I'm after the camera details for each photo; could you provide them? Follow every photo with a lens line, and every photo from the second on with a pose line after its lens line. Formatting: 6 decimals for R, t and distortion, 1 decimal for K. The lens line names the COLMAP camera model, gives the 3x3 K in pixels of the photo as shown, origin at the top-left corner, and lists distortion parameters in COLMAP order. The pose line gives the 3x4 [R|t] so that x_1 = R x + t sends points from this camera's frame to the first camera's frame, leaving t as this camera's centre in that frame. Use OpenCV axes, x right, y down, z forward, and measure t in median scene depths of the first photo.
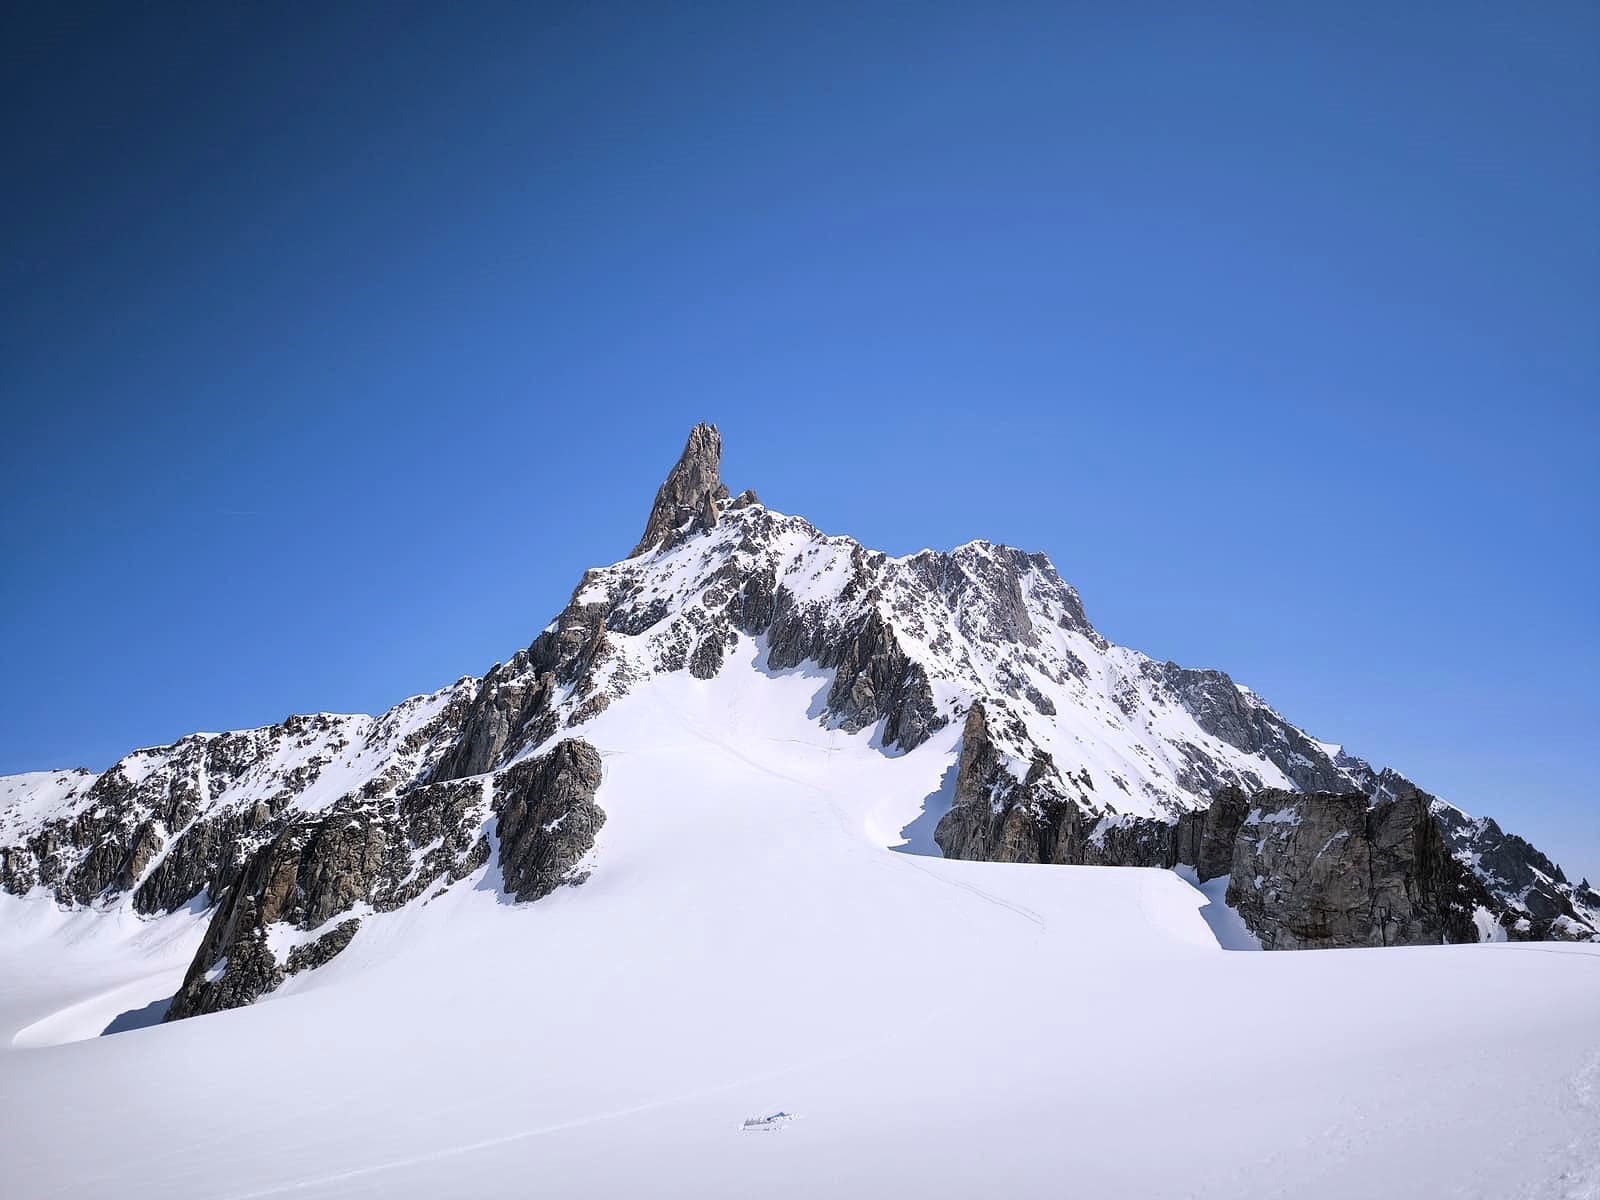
lens RADIAL K [[1055.1, 0, 800.0], [0, 1055.1, 600.0], [0, 0, 1]] dist [0.035013, -0.002703]
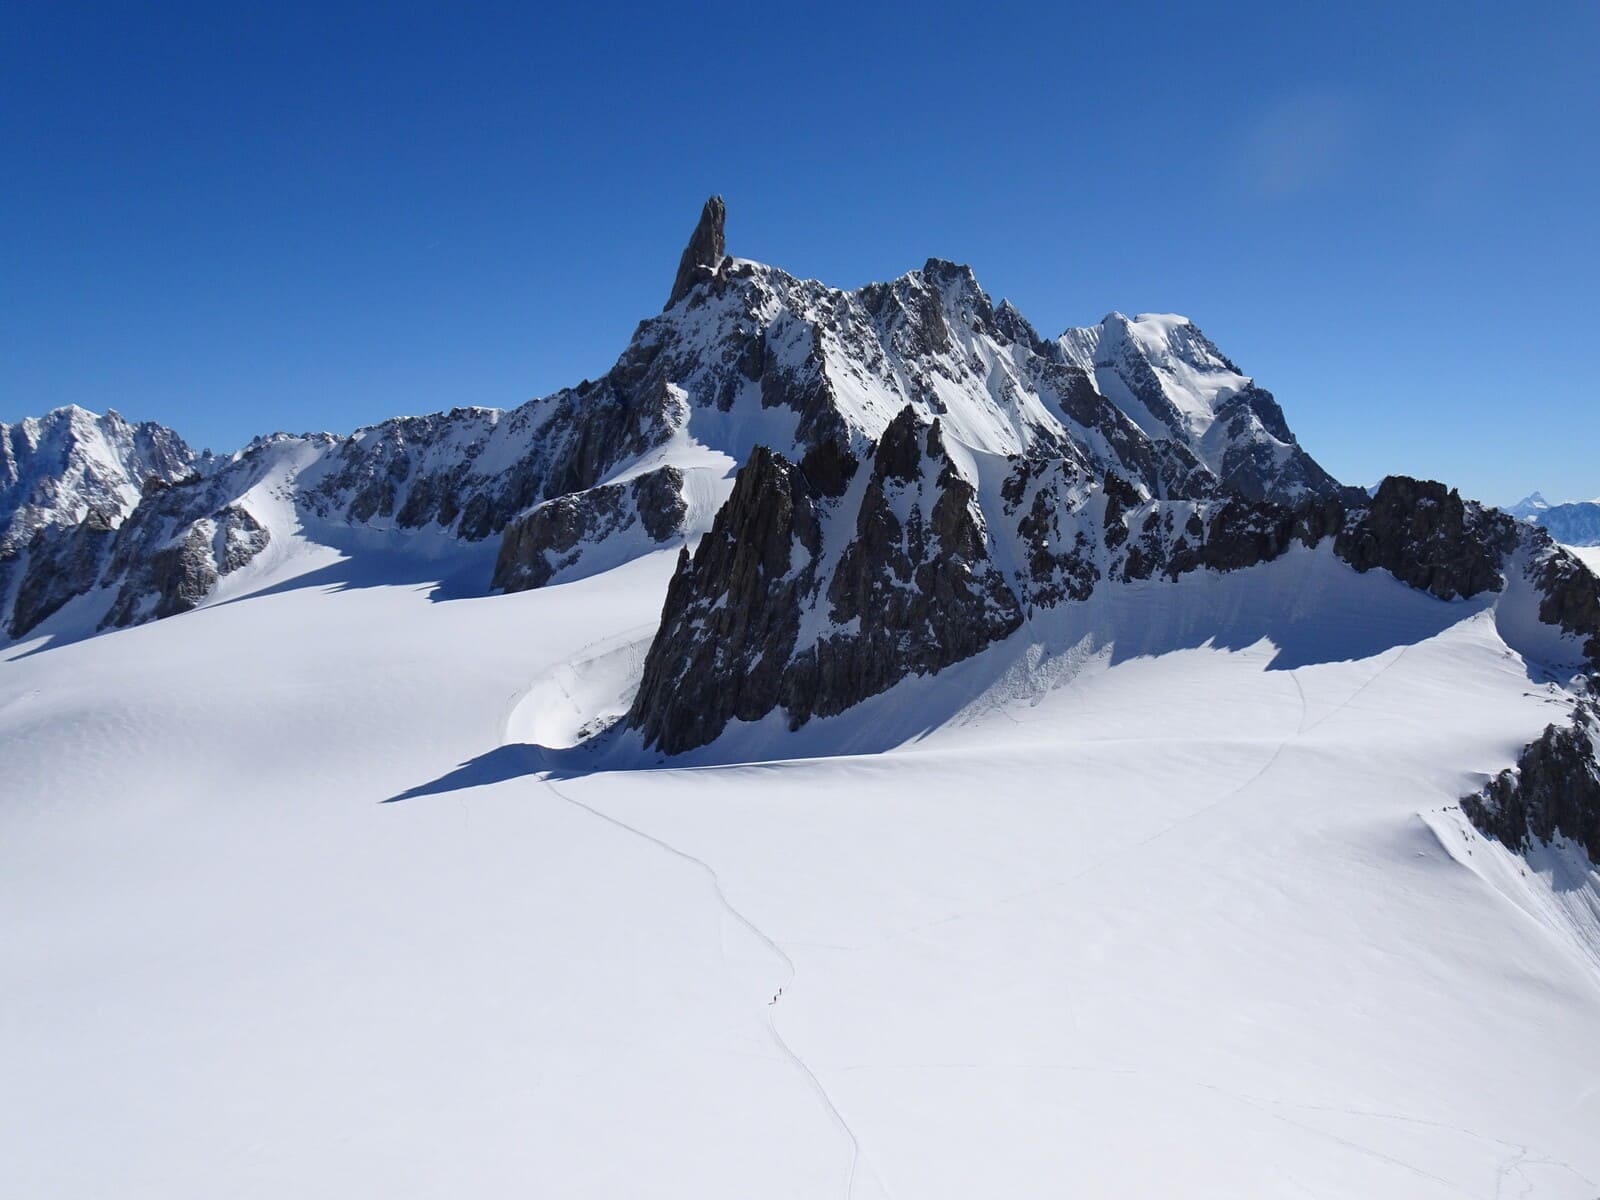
lens RADIAL K [[1150.9, 0, 800.5], [0, 1150.9, 562.5], [0, 0, 1]] dist [0.003618, 0.000412]
pose [[0.999626, 0.015906, 0.022229, -0.003737], [-0.022507, 0.940464, 0.339148, -0.286008], [-0.015511, -0.339521, 0.940471, -0.735608]]
